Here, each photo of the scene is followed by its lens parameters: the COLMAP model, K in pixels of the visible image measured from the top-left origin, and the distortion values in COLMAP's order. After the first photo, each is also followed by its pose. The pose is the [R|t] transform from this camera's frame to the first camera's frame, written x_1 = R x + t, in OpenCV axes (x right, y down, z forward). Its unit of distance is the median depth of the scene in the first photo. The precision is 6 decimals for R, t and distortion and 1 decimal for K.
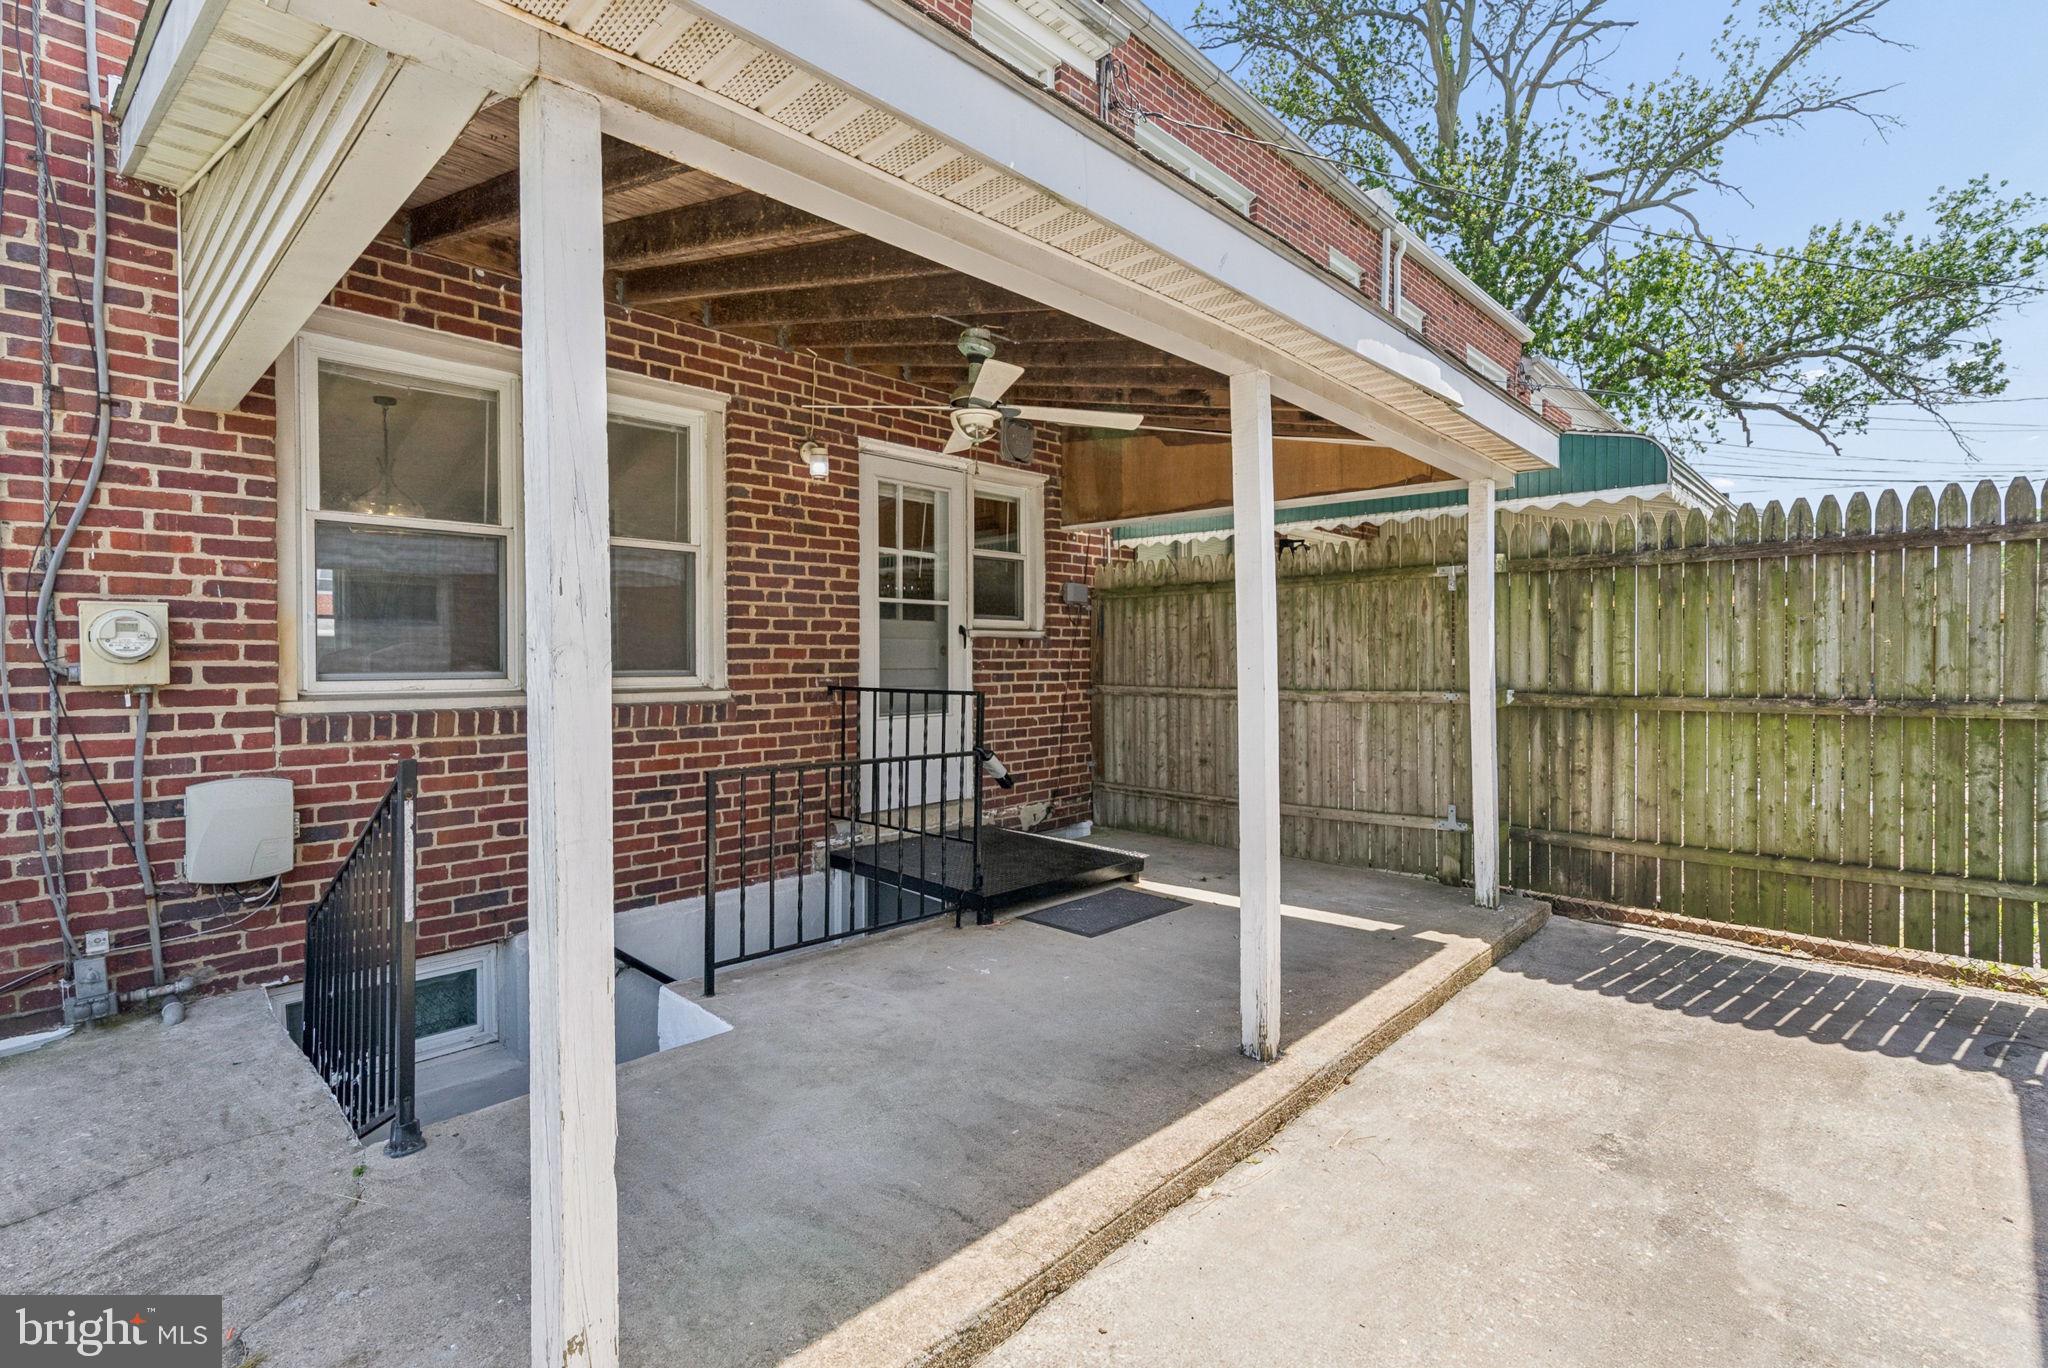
lens RADIAL K [[976.2, 0, 993.3], [0, 976.2, 694.1], [0, 0, 1]] dist [-0.011161, 0.000639]
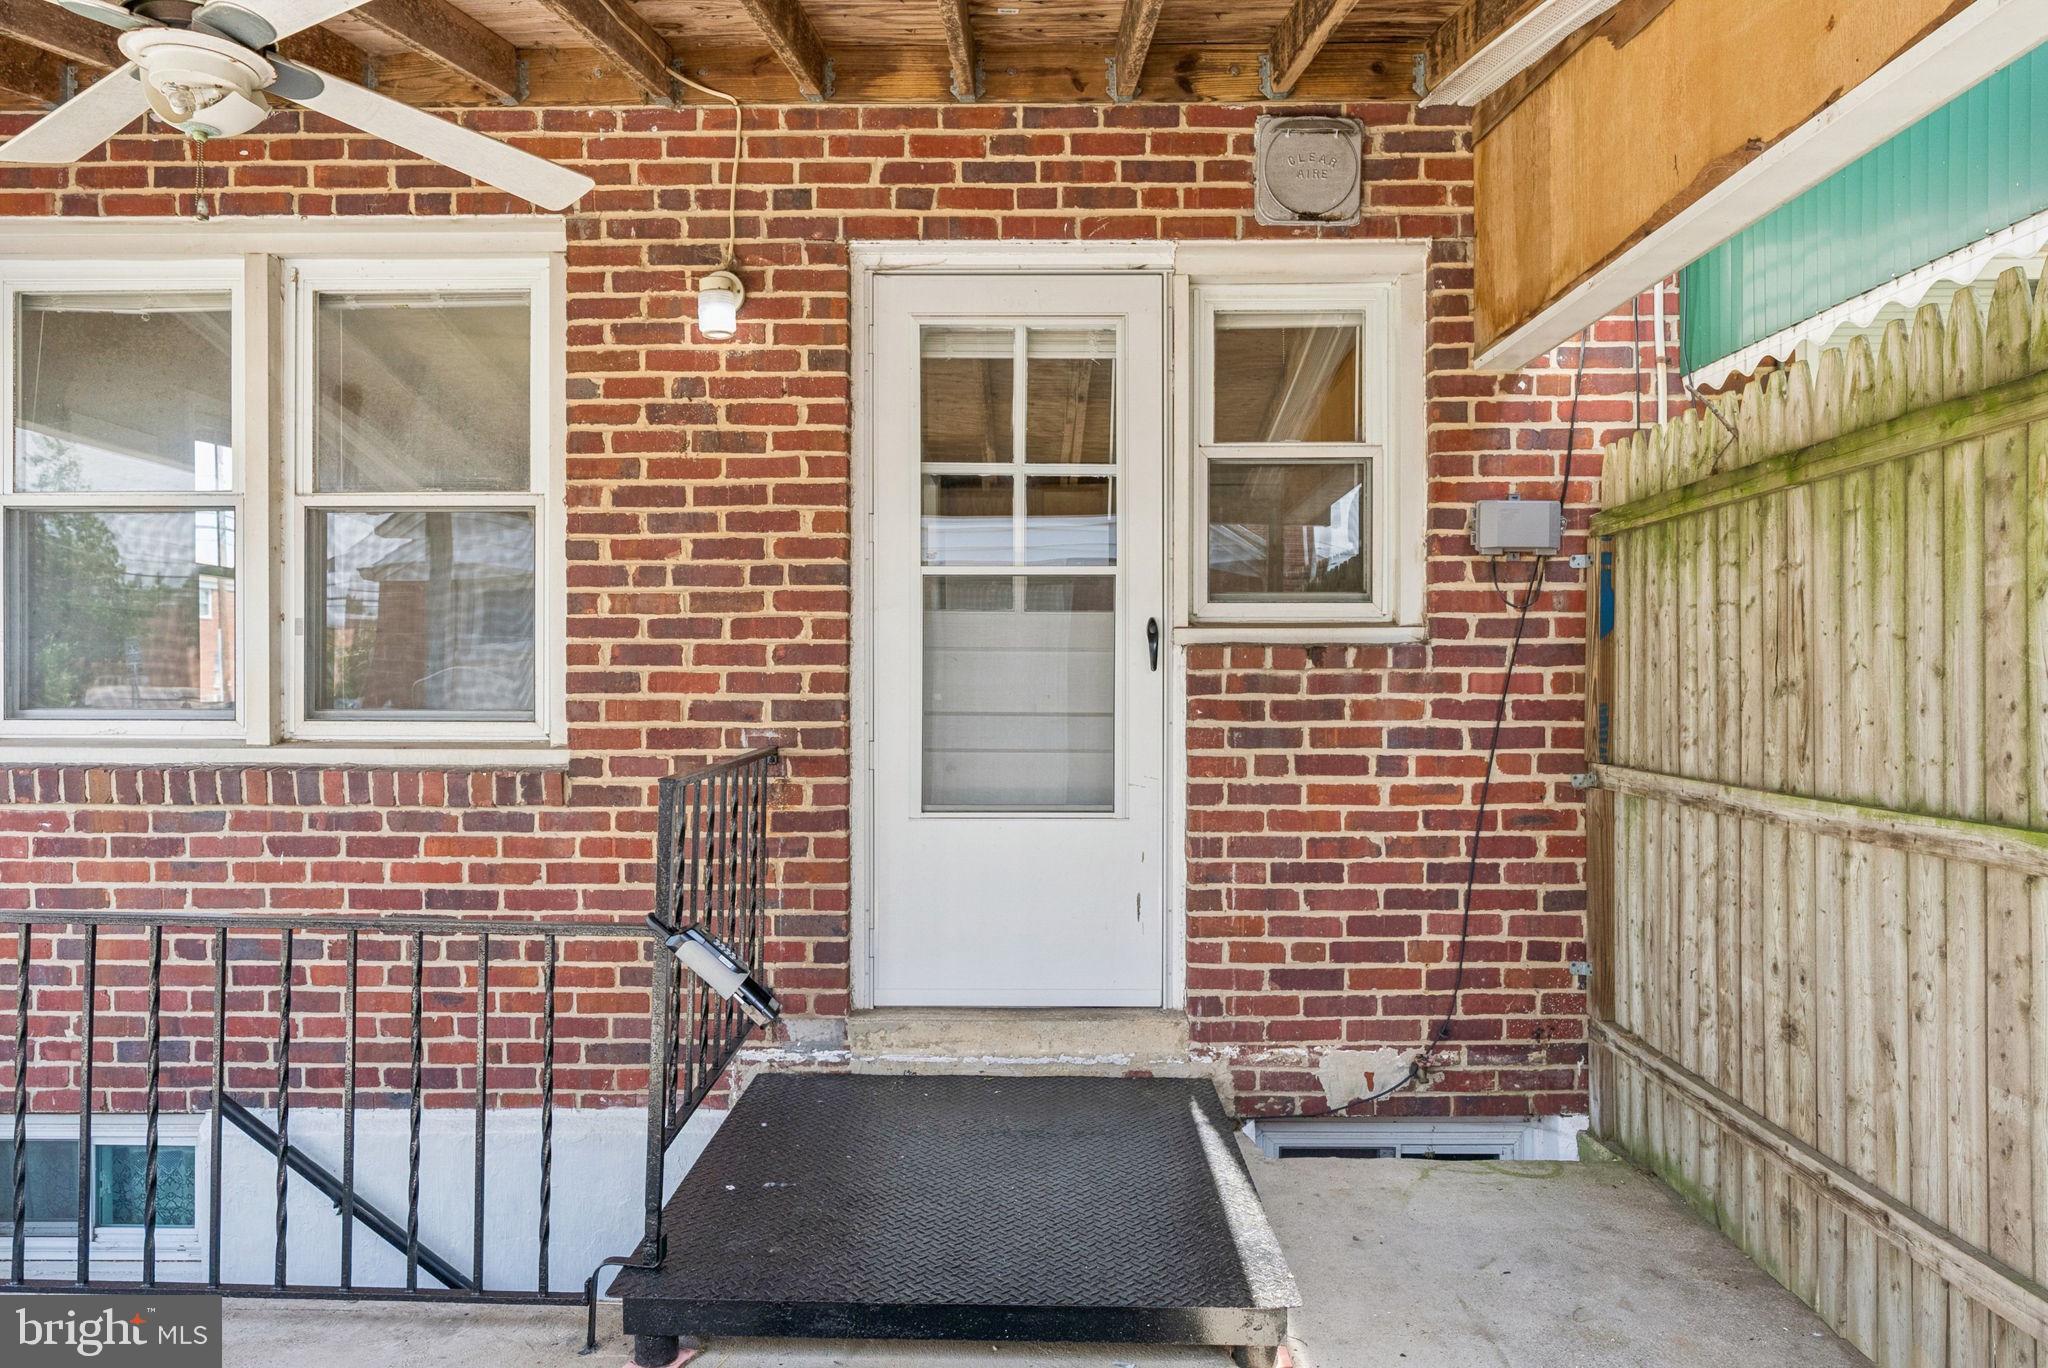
lens RADIAL K [[1287.8, 0, 1021.9], [0, 1287.8, 709.1], [0, 0, 1]] dist [-0.003351, -0.000568]
pose [[0.683171, 0.017288, -0.730054, 0.420349], [-0.028398, 0.999592, -0.002903, -0.030268], [0.729706, 0.022715, 0.683383, 0.655437]]
